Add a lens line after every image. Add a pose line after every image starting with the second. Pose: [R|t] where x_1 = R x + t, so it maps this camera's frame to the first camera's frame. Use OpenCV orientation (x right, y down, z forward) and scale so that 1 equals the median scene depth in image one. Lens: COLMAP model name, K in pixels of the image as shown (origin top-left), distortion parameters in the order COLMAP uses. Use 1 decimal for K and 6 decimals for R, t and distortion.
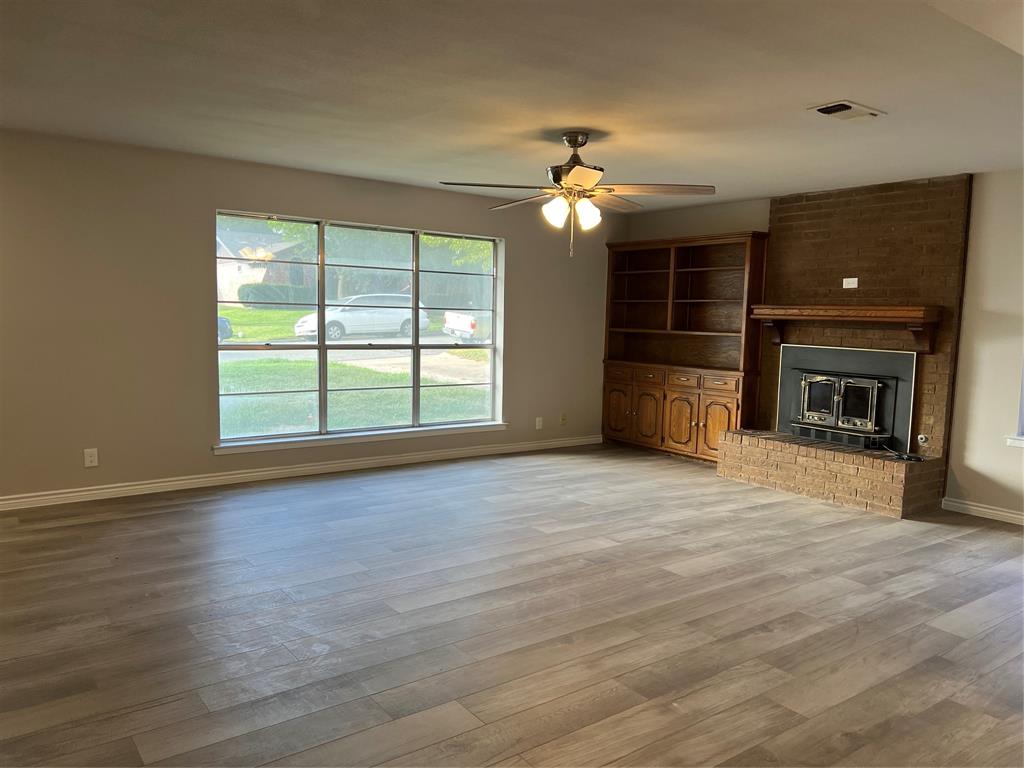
lens RADIAL K [[768.2, 0, 512.0], [0, 768.2, 384.0], [0, 0, 1]] dist [0.098823, -0.132590]
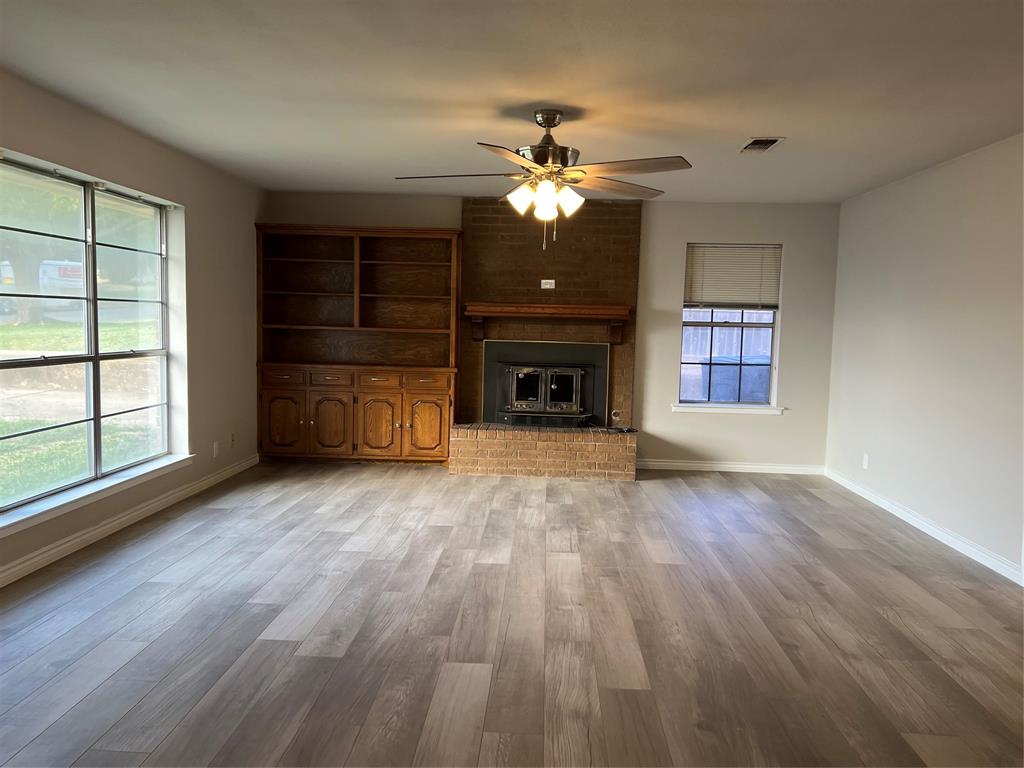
lens RADIAL K [[768.2, 0, 512.0], [0, 768.2, 384.0], [0, 0, 1]] dist [0.098823, -0.132590]
pose [[0.627544, -0.073296, 0.775123, -0.474803], [0.063095, 0.997072, 0.043201, -0.036428], [-0.776020, 0.021796, 0.630331, 0.339766]]
